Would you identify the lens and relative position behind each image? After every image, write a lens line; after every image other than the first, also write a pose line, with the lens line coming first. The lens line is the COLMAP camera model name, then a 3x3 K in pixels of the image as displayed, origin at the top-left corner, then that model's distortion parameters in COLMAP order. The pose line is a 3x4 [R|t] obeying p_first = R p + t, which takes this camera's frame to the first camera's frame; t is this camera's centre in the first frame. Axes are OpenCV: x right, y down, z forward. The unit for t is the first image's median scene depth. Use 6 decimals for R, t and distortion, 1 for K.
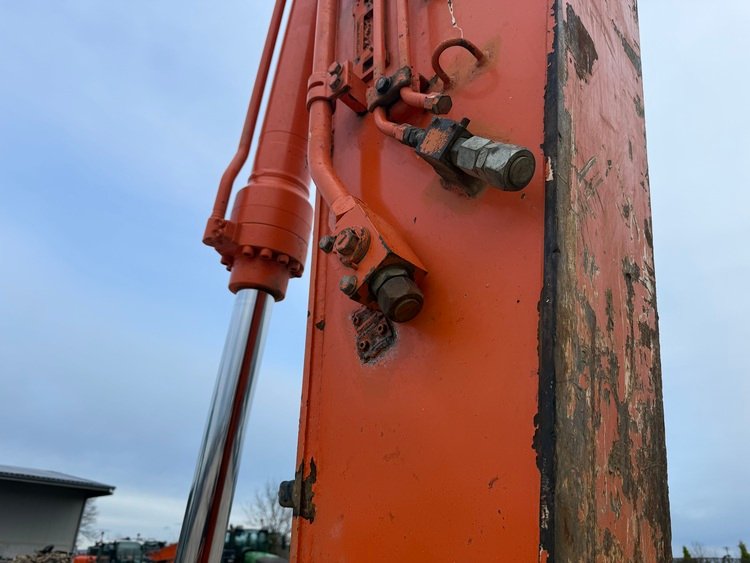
lens RADIAL K [[530.2, 0, 375.6], [0, 530.2, 278.1], [0, 0, 1]] dist [0.057023, -0.065759]
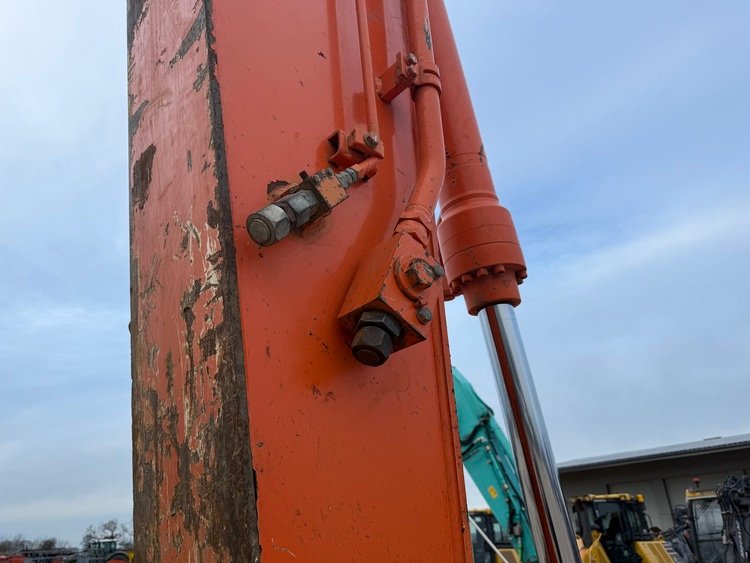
lens RADIAL K [[530.2, 0, 375.4], [0, 530.2, 284.6], [0, 0, 1]] dist [0.057023, -0.065759]
pose [[-0.080995, -0.452801, -0.887925, 1.623390], [0.504289, 0.749799, -0.428362, 0.686644], [0.859728, -0.482466, 0.167613, 1.373402]]
